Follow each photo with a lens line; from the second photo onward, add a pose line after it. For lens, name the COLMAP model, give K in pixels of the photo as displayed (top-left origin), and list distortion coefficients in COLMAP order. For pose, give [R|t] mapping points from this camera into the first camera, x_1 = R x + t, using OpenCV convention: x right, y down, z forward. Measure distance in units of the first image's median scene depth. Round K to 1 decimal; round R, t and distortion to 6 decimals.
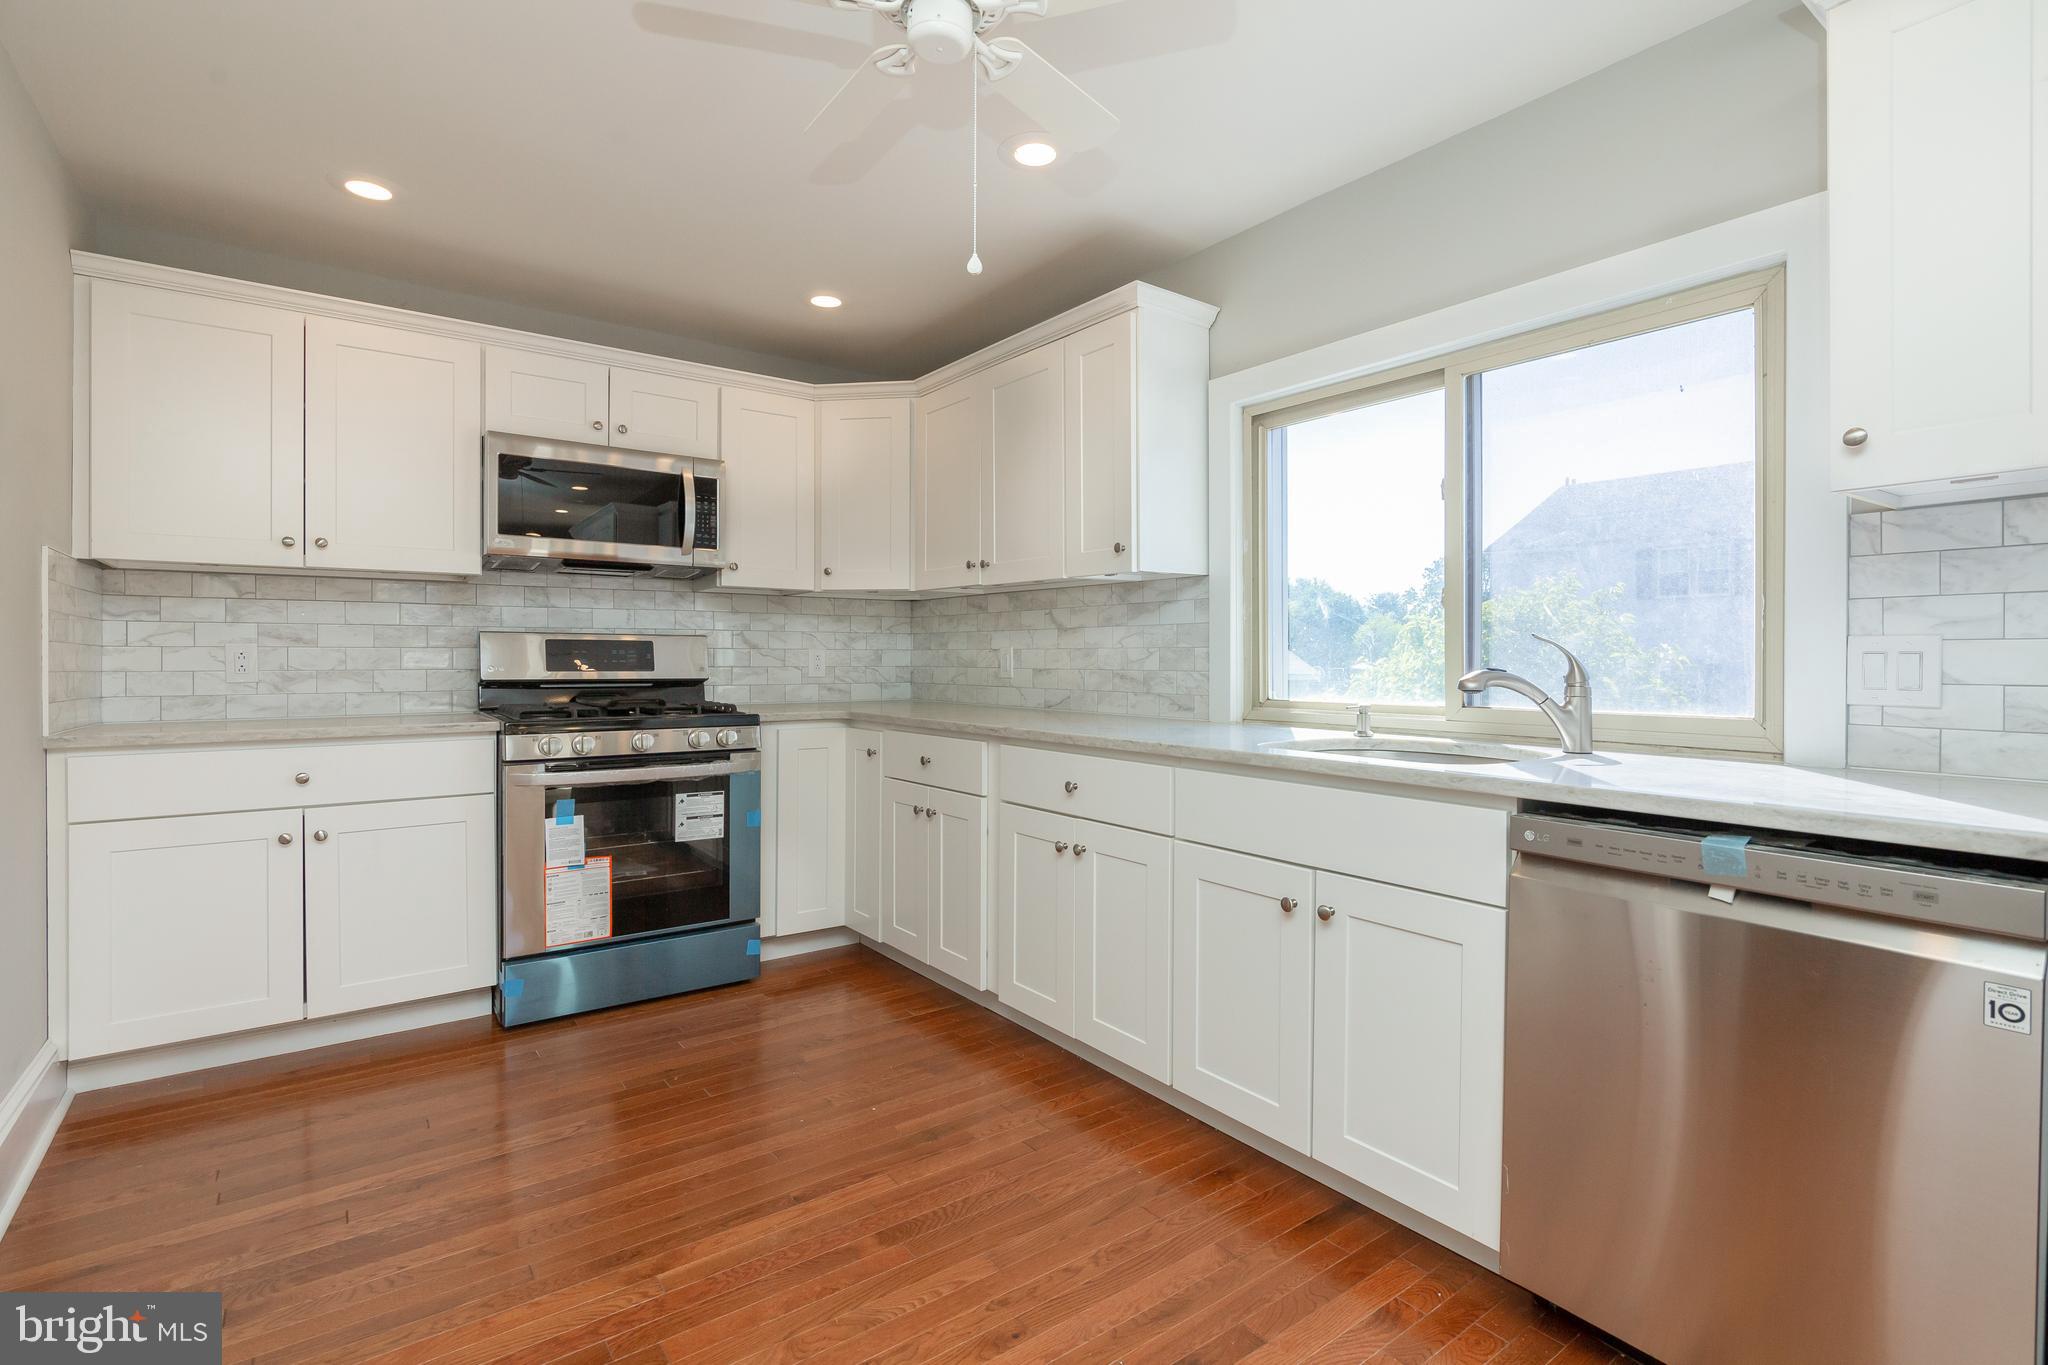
lens RADIAL K [[948.4, 0, 1024.5], [0, 948.4, 661.2], [0, 0, 1]] dist [-0.002011, -0.000273]
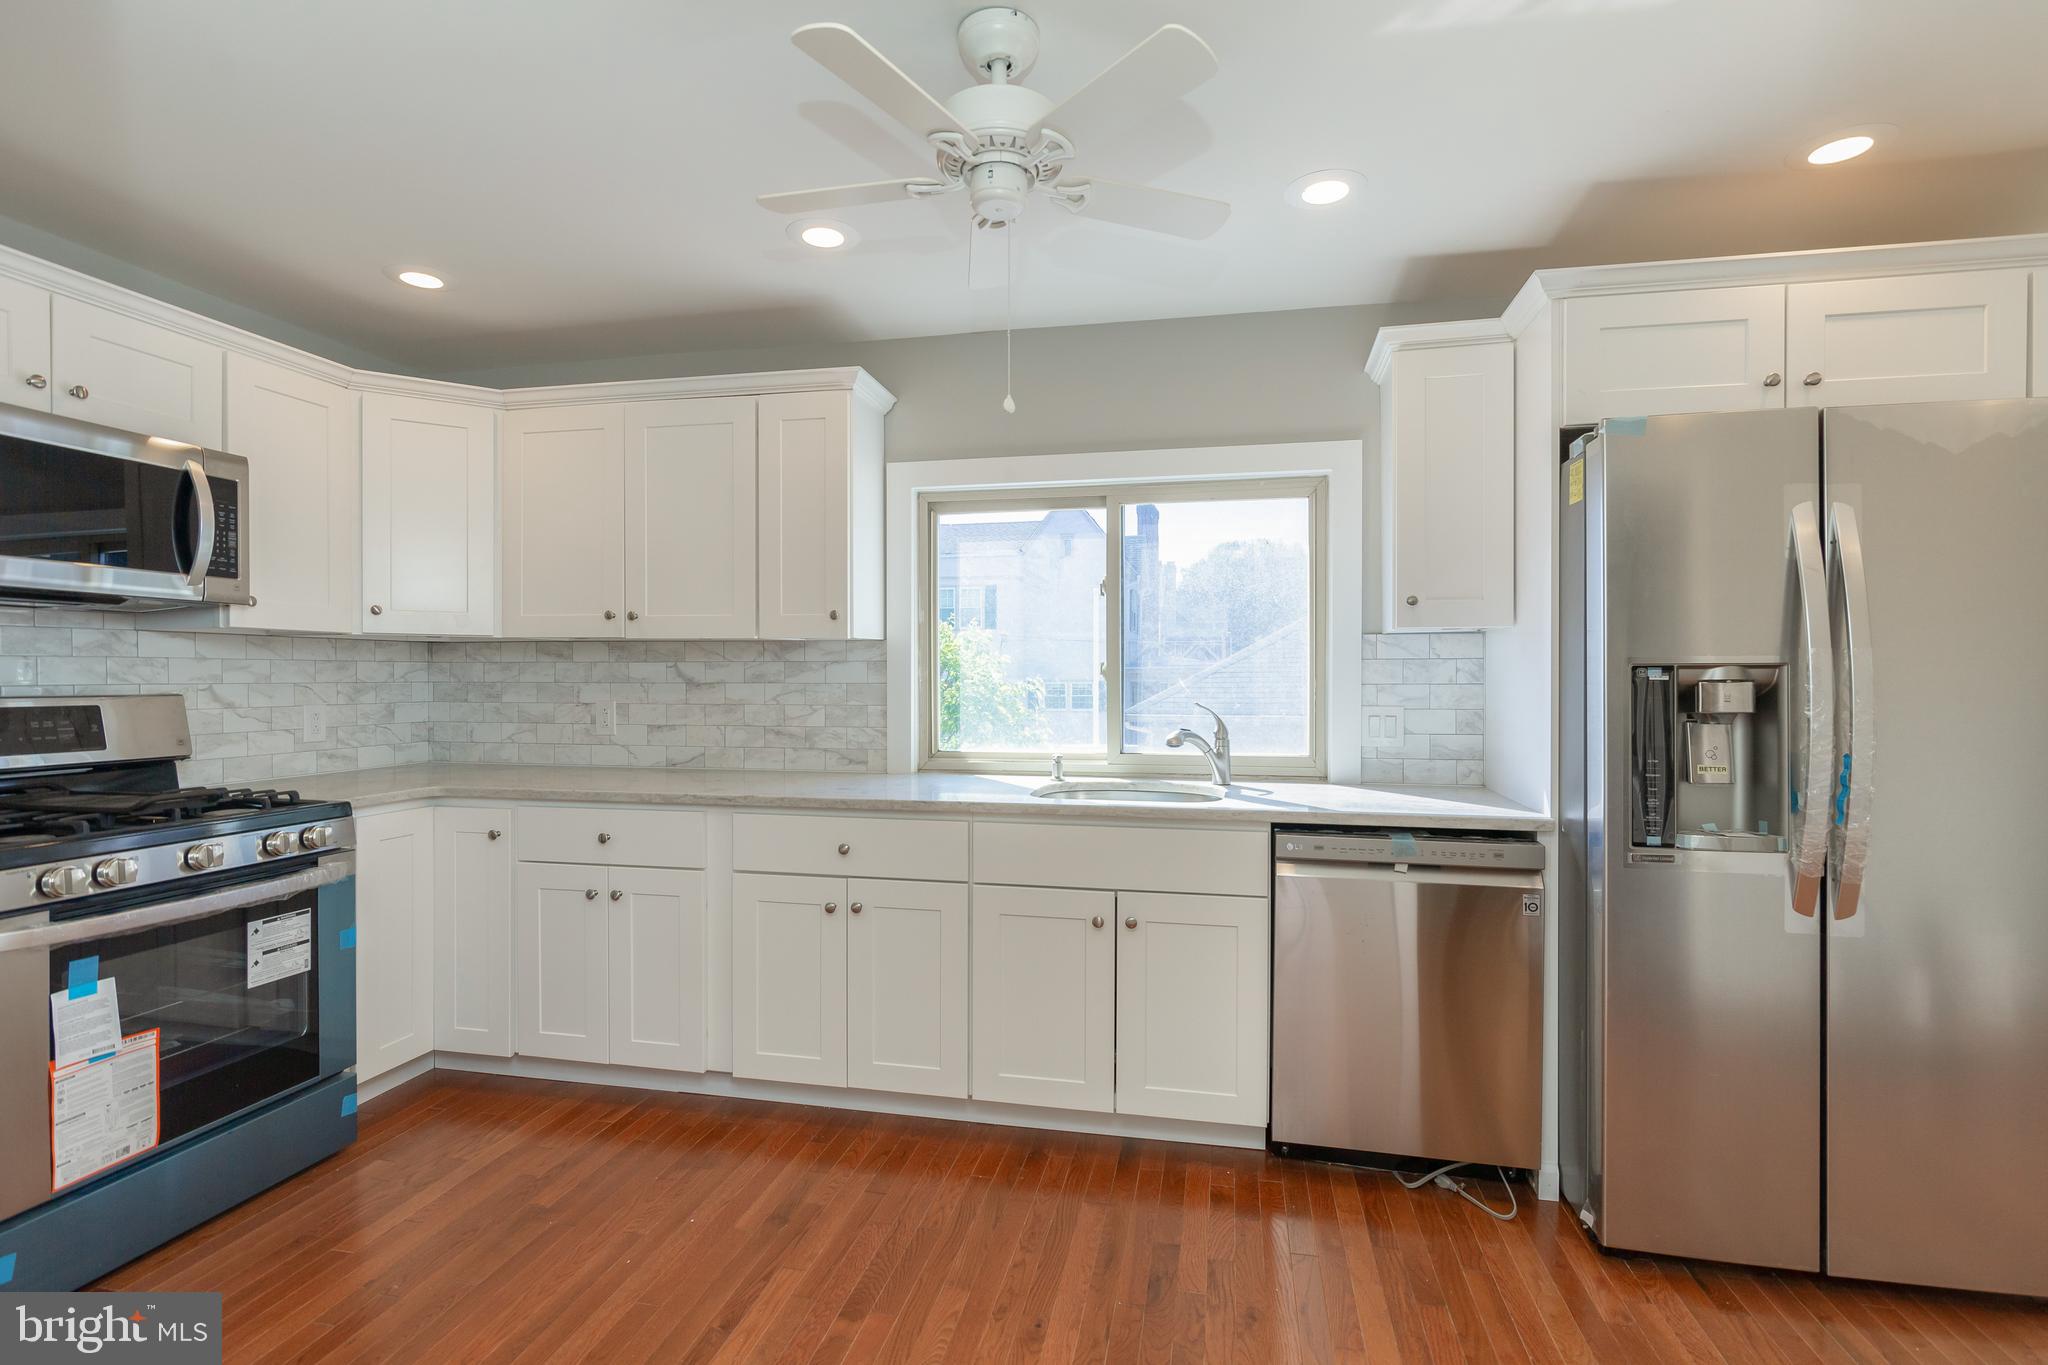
lens RADIAL K [[951.1, 0, 1024.0], [0, 951.1, 682.5], [0, 0, 1]] dist [-0.002167, 0.000110]
pose [[0.753004, -0.006304, 0.657986, -0.389347], [0.003916, 0.999979, 0.005098, -0.044024], [-0.658004, -0.001262, 0.753013, 0.062878]]
